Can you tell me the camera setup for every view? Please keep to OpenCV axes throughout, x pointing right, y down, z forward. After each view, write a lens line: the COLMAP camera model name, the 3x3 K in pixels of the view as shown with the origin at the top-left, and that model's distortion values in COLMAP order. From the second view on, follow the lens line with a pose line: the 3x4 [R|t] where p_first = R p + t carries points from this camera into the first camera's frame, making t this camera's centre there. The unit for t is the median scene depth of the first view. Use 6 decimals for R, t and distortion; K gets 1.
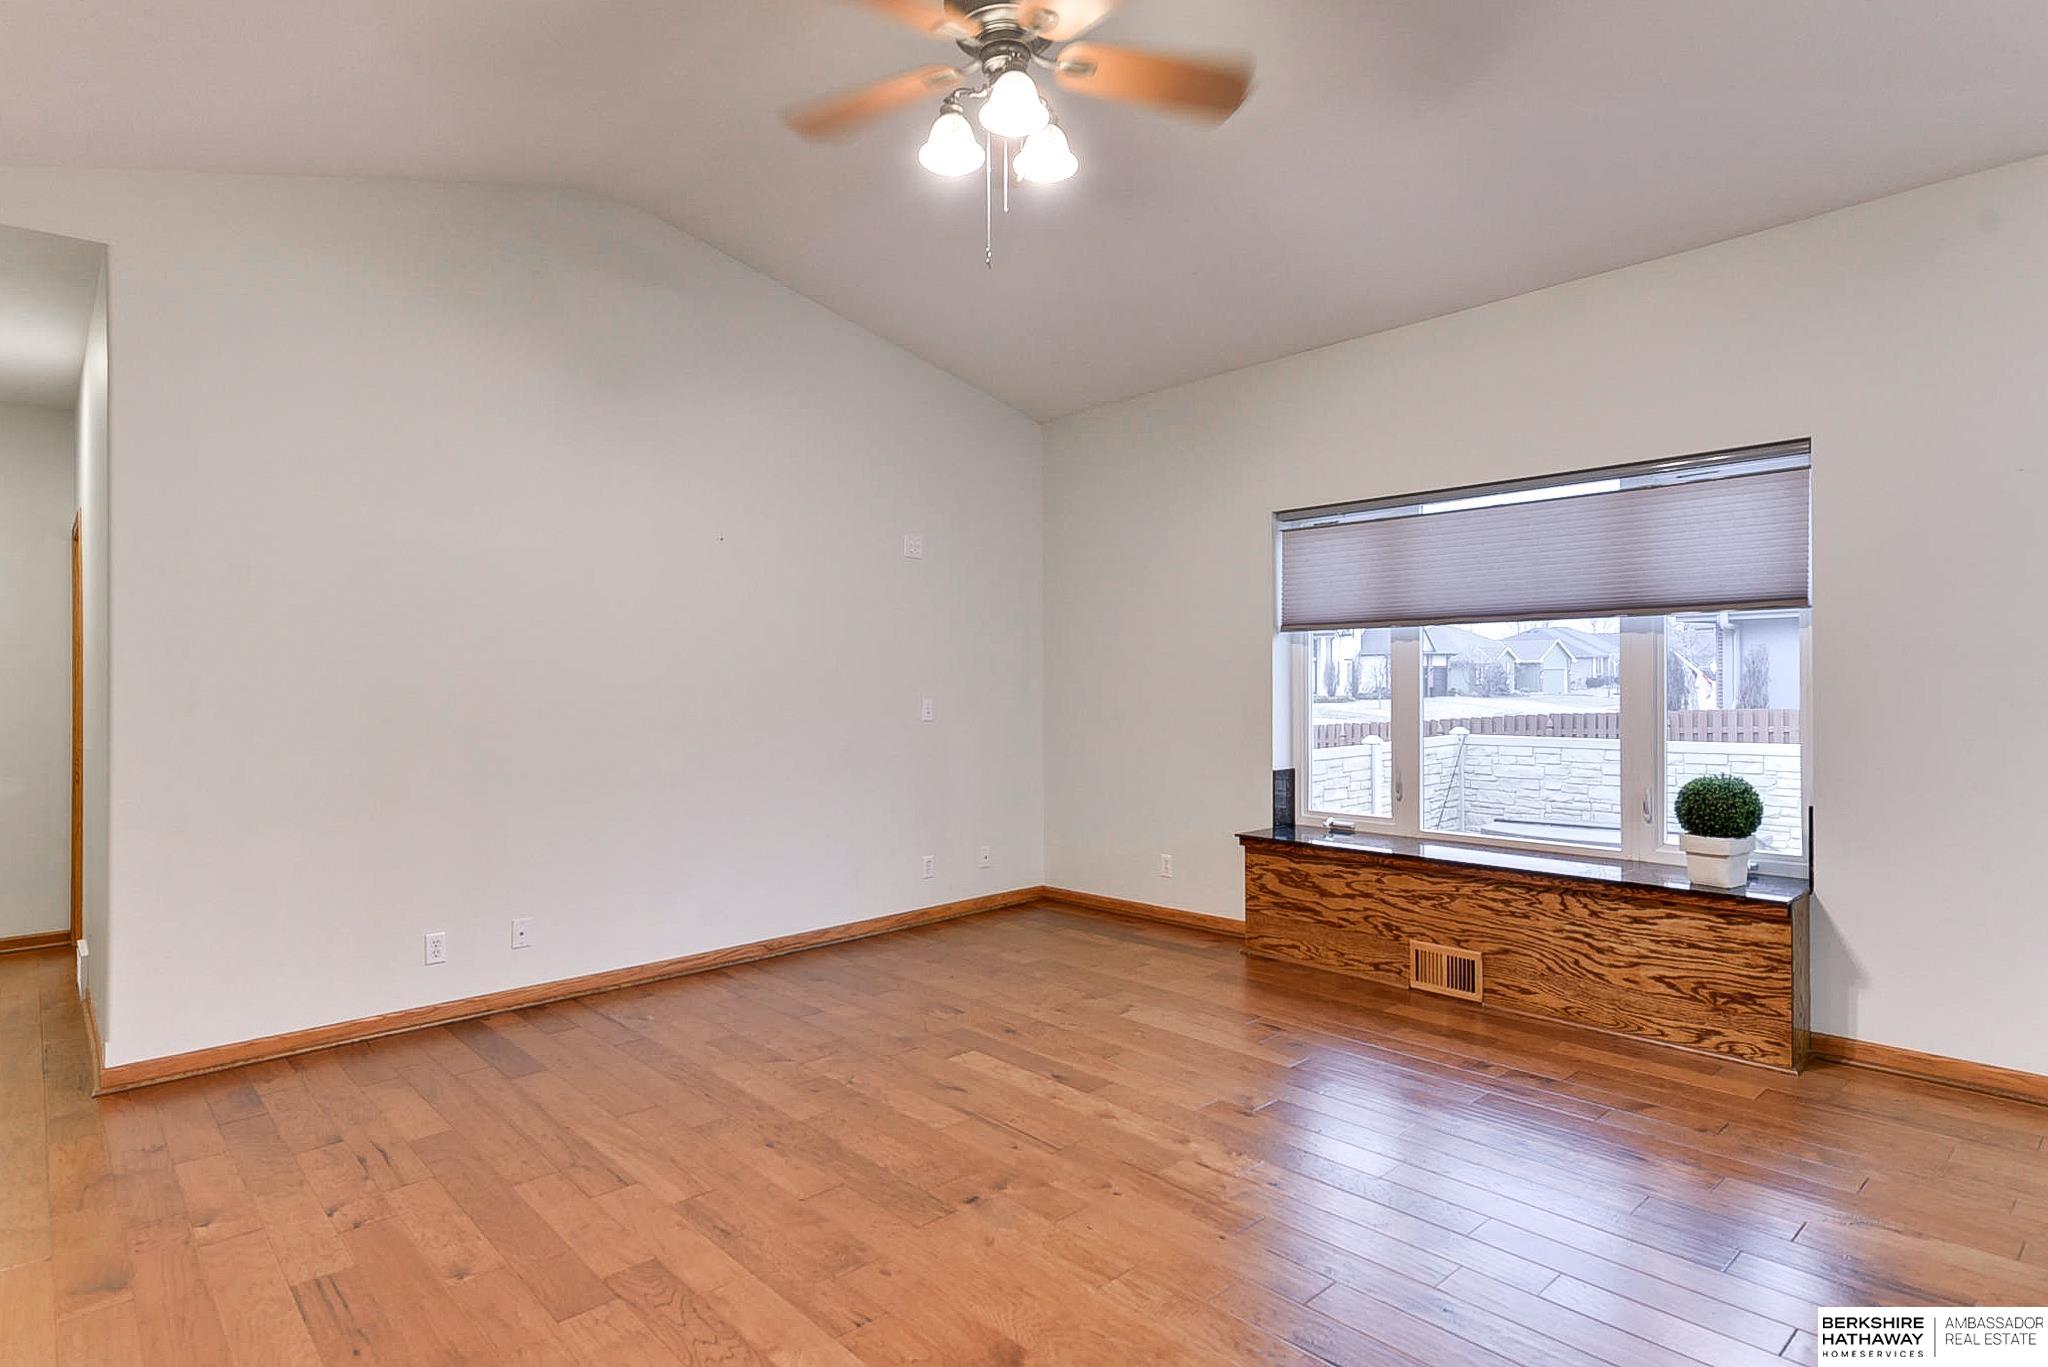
lens RADIAL K [[1099.1, 0, 1024.0], [0, 1099.1, 683.5], [0, 0, 1]] dist [0.009447, 0.000348]
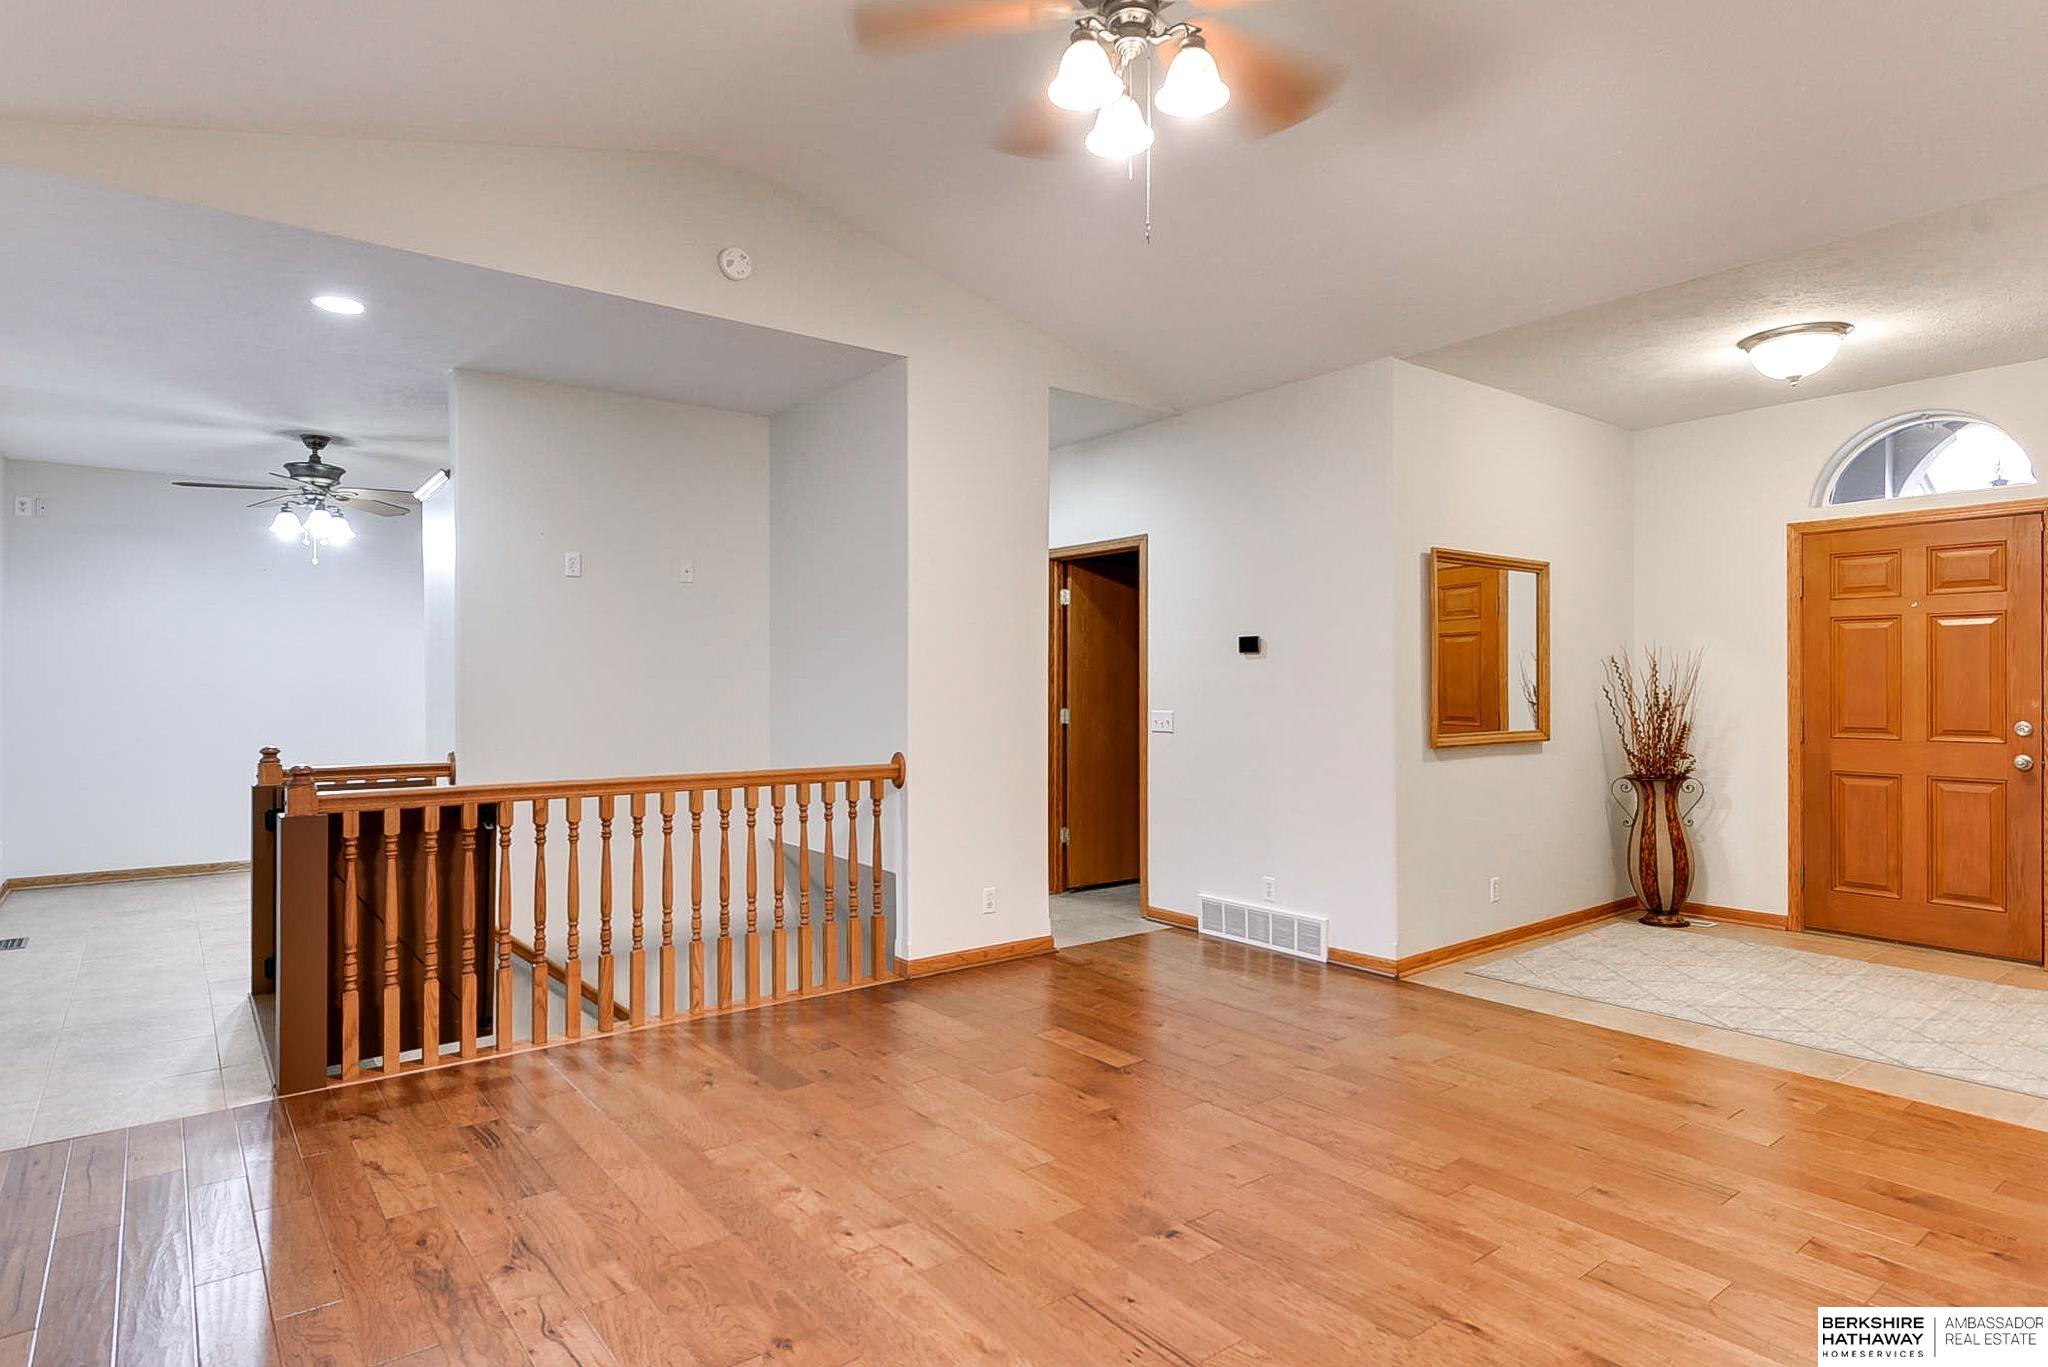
lens RADIAL K [[1099.1, 0, 1024.0], [0, 1099.1, 683.5], [0, 0, 1]] dist [0.009447, 0.000348]
pose [[-0.996860, 0.019856, 0.076654, -0.001659], [0.019904, 0.999802, -0.000136, -0.005997], [-0.076641, 0.001391, -0.997058, 1.293642]]
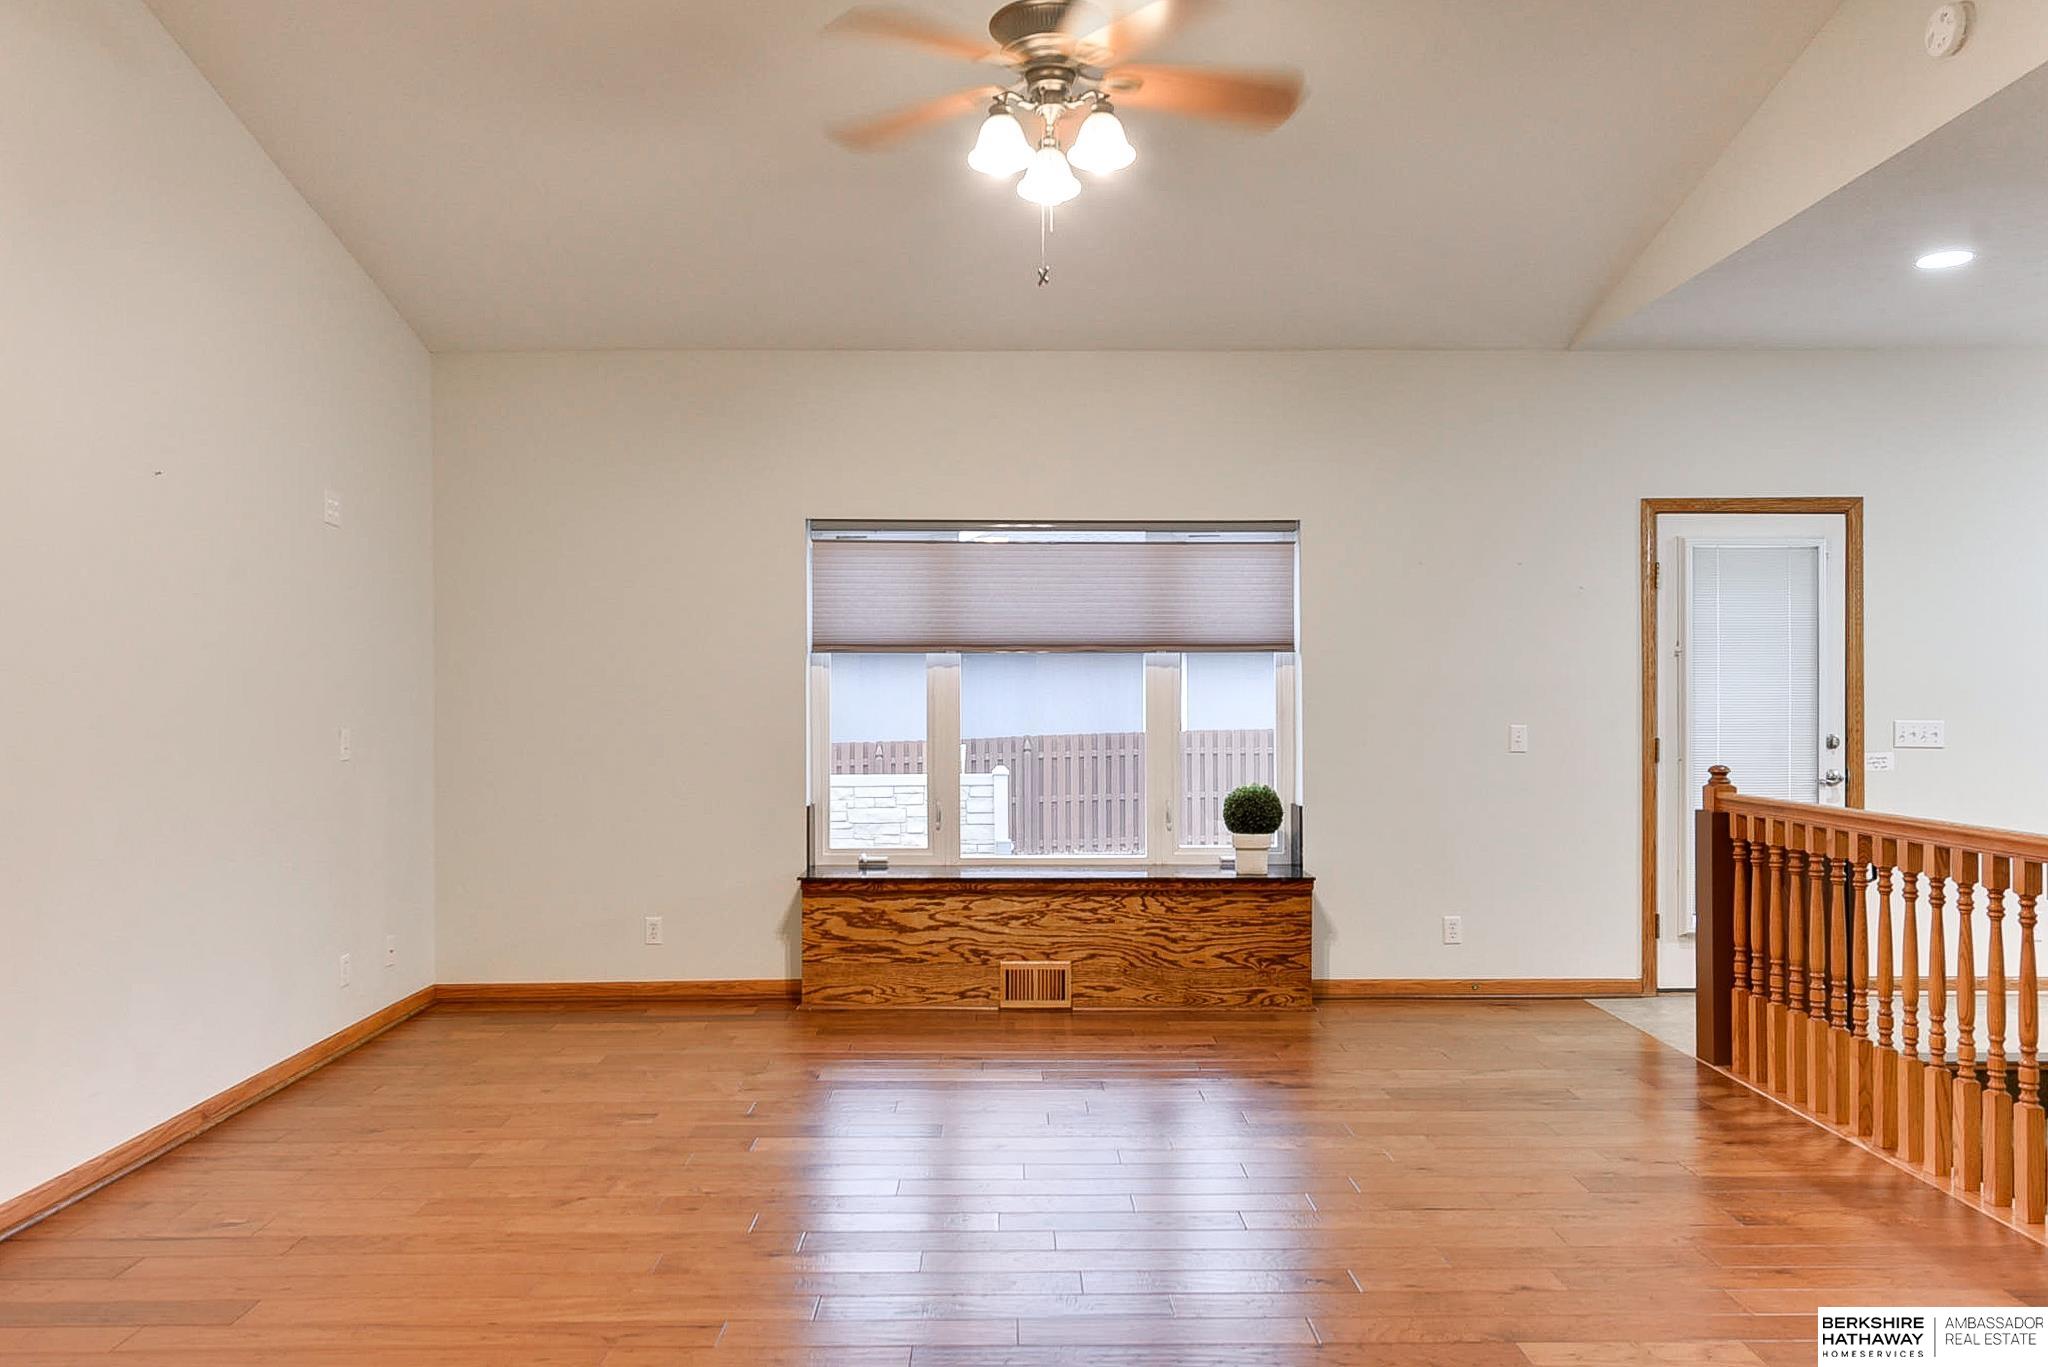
lens RADIAL K [[1473.1, 0, 1014.5], [0, 1473.1, 698.4], [0, 0, 1]] dist [0.004473, -0.000904]
pose [[0.667223, 0.011898, 0.744763, -0.702778], [-0.002636, 0.999904, -0.013613, 0.008806], [-0.744853, 0.007120, 0.667190, 0.085297]]
